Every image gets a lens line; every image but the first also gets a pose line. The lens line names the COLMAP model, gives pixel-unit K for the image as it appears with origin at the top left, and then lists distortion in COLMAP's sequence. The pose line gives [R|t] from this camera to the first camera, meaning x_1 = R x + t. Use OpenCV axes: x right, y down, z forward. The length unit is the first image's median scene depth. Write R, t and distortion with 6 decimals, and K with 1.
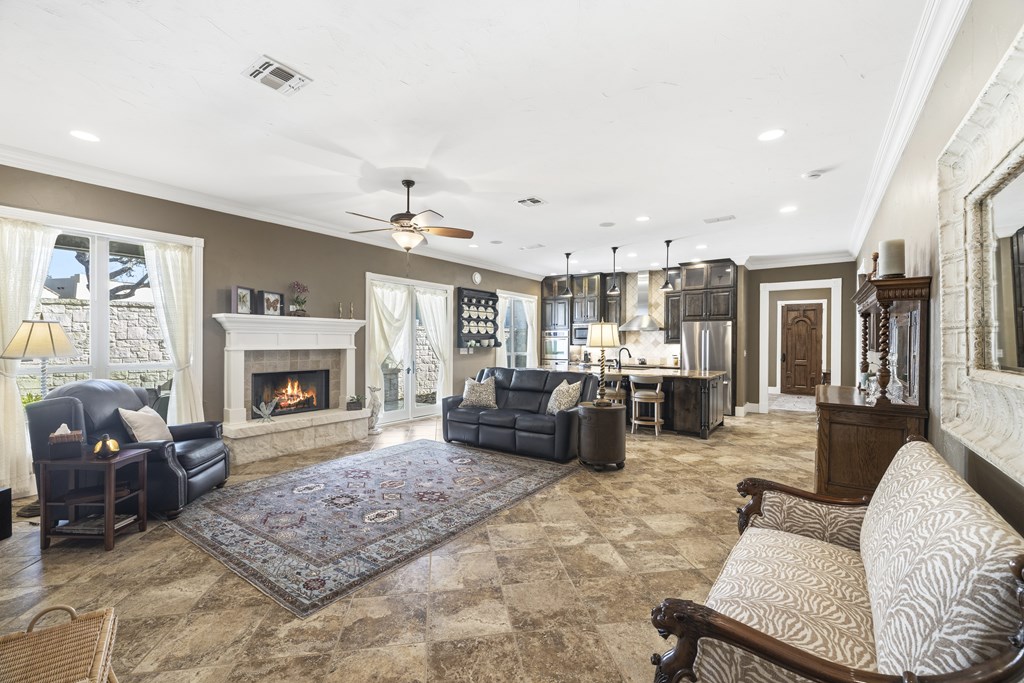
lens RADIAL K [[430.6, 0, 515.9], [0, 430.6, 346.9], [0, 0, 1]] dist [0.000604, 0.000134]
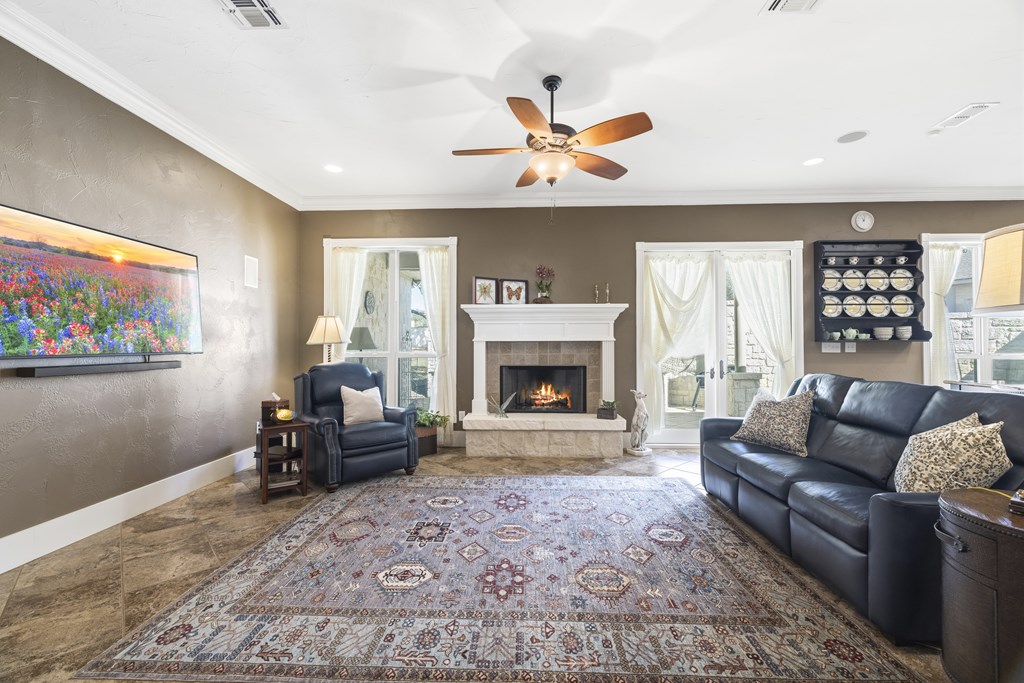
lens RADIAL K [[429.7, 0, 512.0], [0, 429.7, 341.5], [0, 0, 1]] dist [-0.000270, 0.000149]
pose [[0.544315, -0.012171, -0.838792, 0.198701], [-0.006568, 0.999802, -0.018769, 0.022752], [0.838855, 0.015726, 0.544128, 0.445740]]
